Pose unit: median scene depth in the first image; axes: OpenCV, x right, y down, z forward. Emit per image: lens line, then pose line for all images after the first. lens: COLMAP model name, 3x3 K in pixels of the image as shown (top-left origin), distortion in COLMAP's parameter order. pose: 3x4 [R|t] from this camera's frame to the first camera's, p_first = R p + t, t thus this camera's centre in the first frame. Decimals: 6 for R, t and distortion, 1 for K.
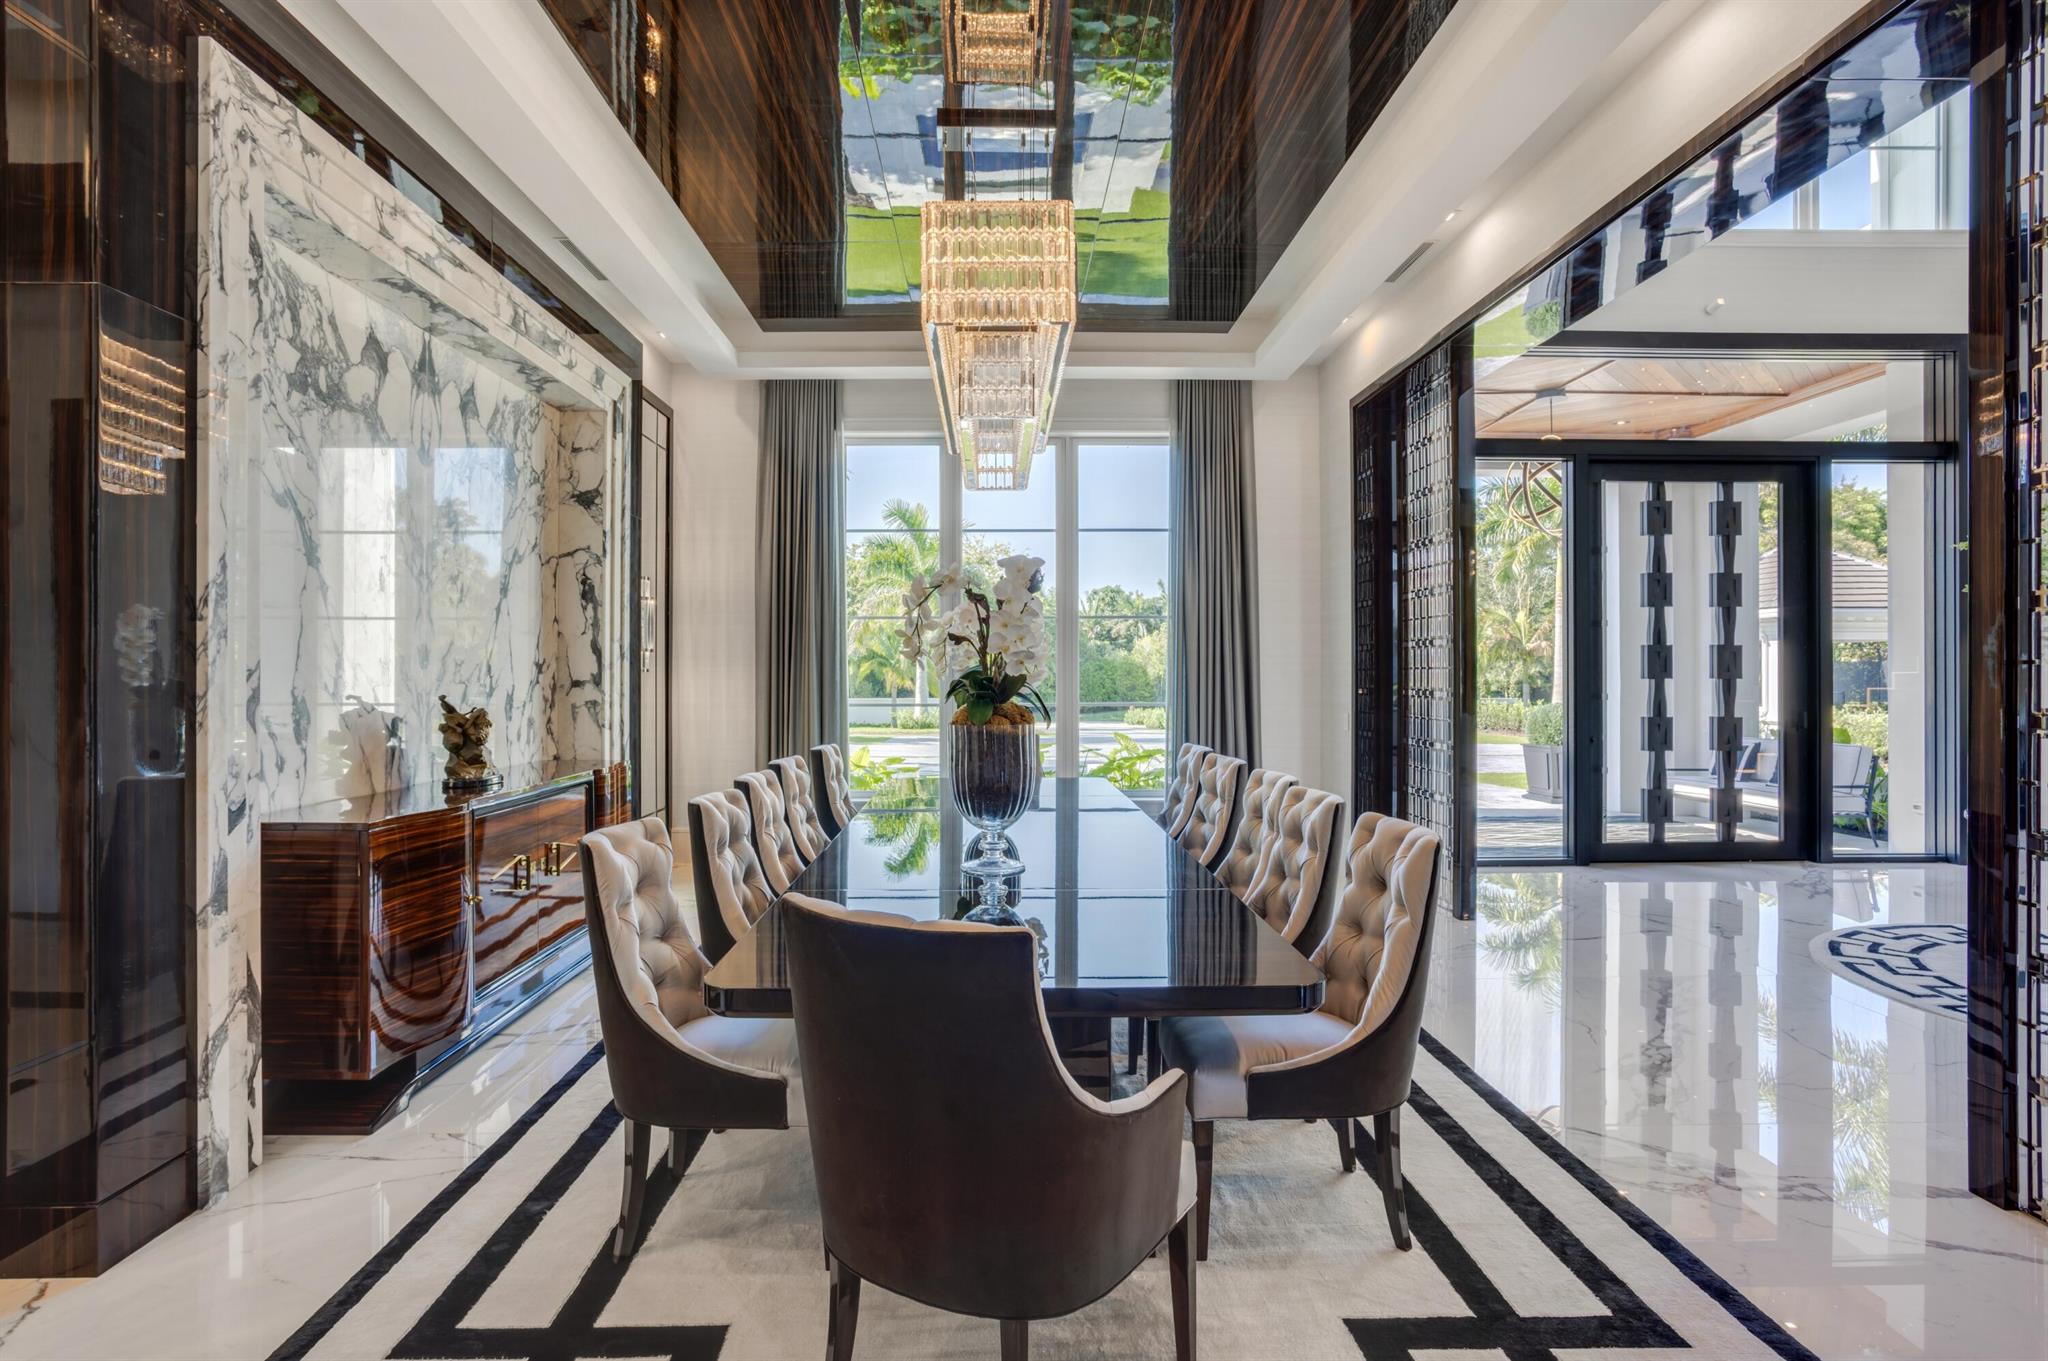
lens RADIAL K [[1046.3, 0, 1024.0], [0, 1046.3, 680.5], [0, 0, 1]] dist [-0.034144, 0.001123]
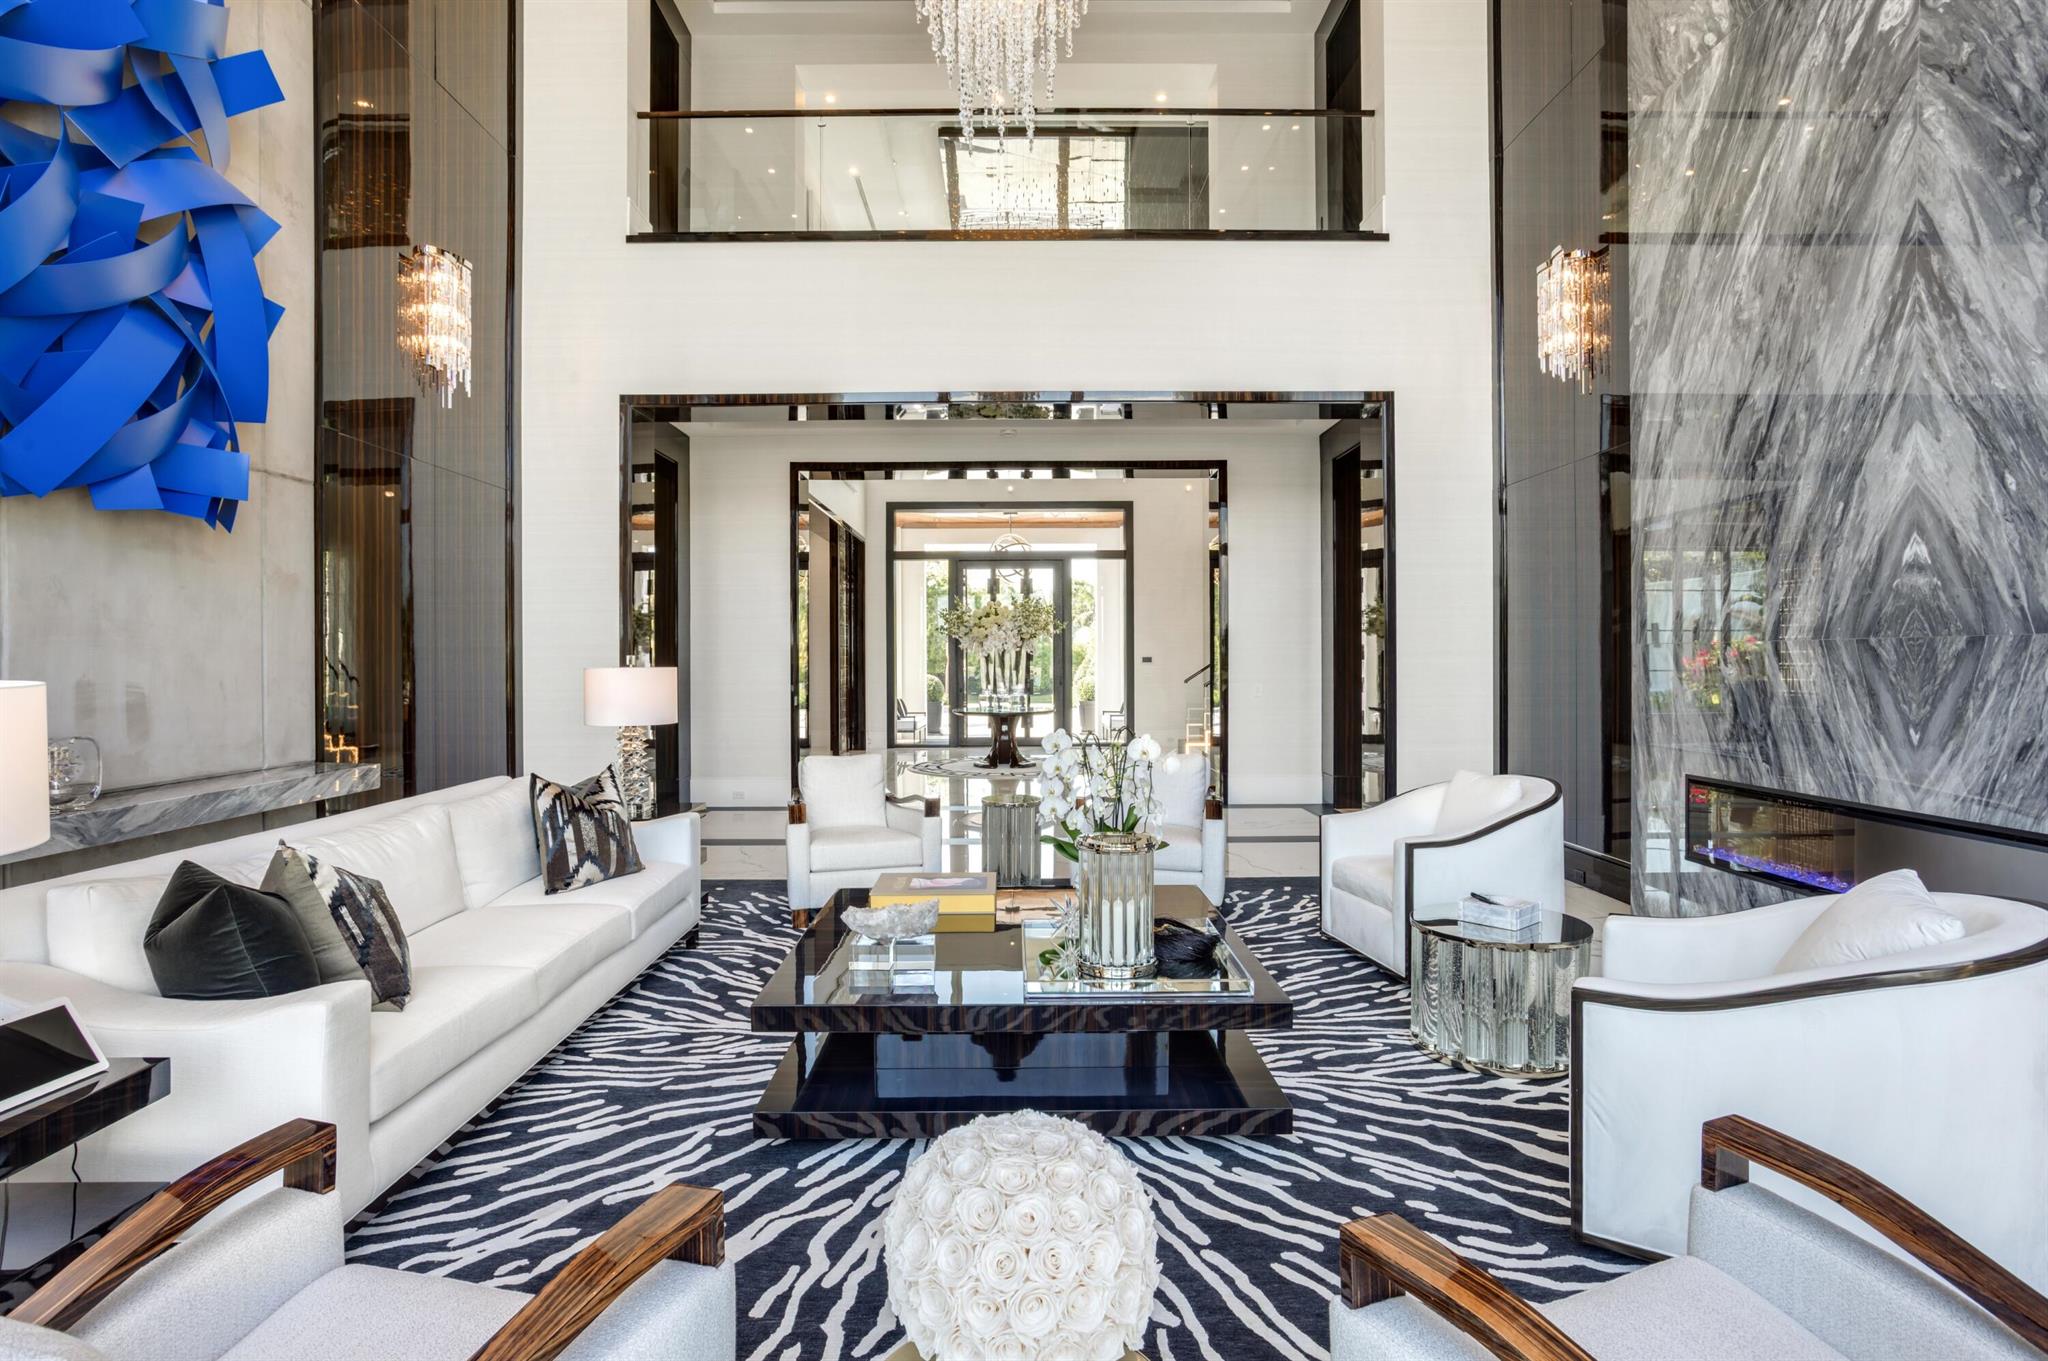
lens RADIAL K [[1046.3, 0, 1024.0], [0, 1046.3, 680.5], [0, 0, 1]] dist [-0.034144, 0.001123]
pose [[0.999785, -0.002722, -0.020545, 0.720227], [0.003110, 0.999817, 0.018895, -0.003441], [0.020490, -0.018955, 0.999610, -1.167055]]
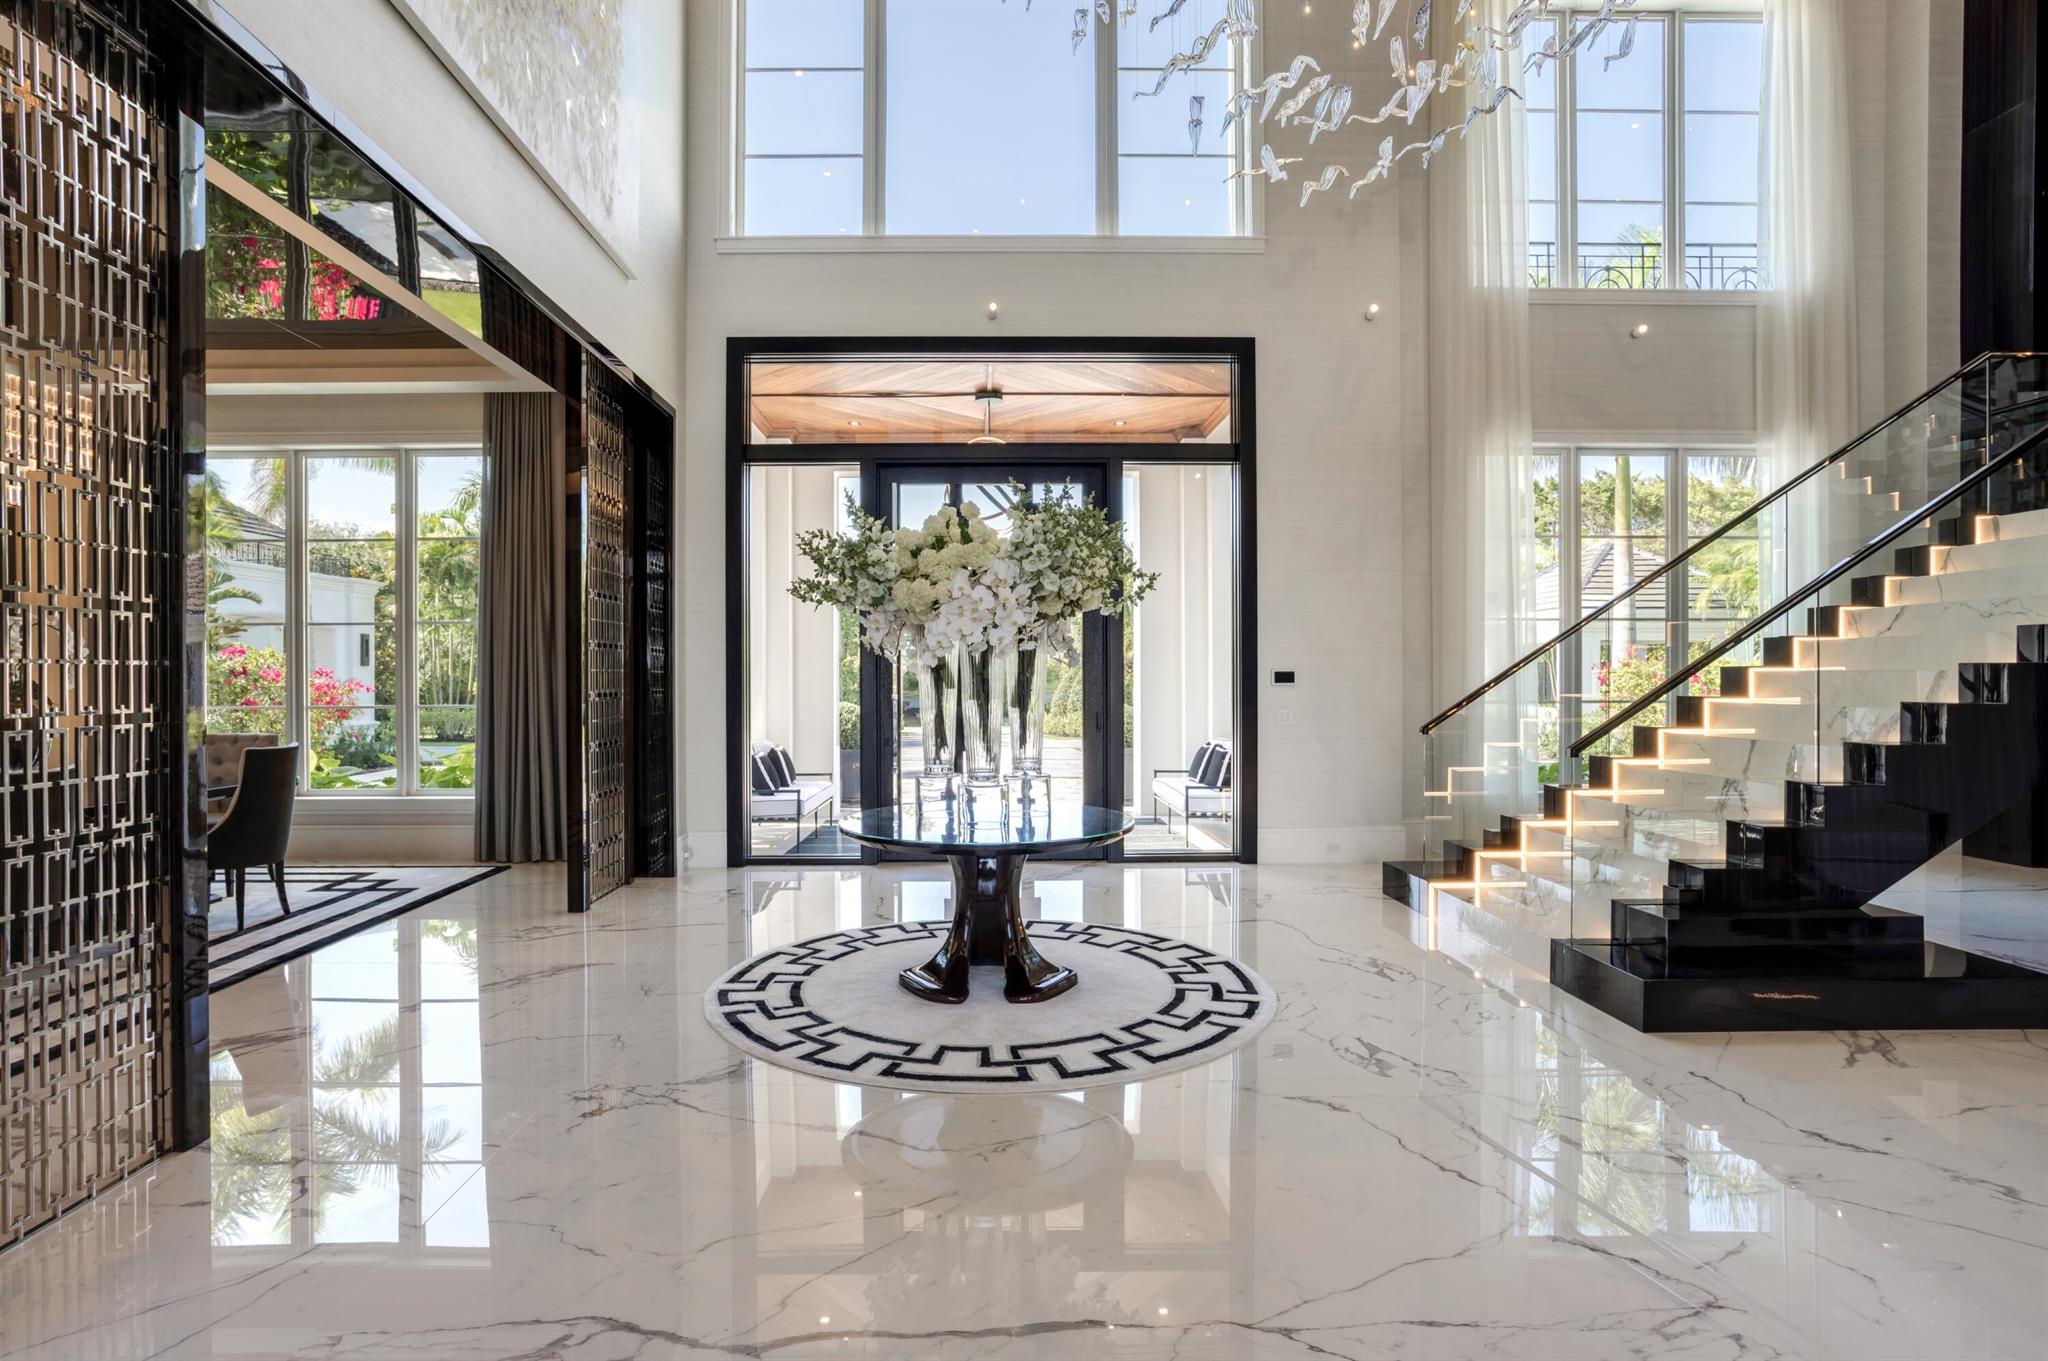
lens RADIAL K [[1031.8, 0, 983.2], [0, 1031.8, 695.1], [0, 0, 1]] dist [-0.074144, 0.027556]
pose [[0.999800, 0.000945, -0.019994, 0.660430], [-0.000608, 0.999858, 0.016854, -0.004453], [0.020007, -0.016839, 0.999658, -0.001138]]
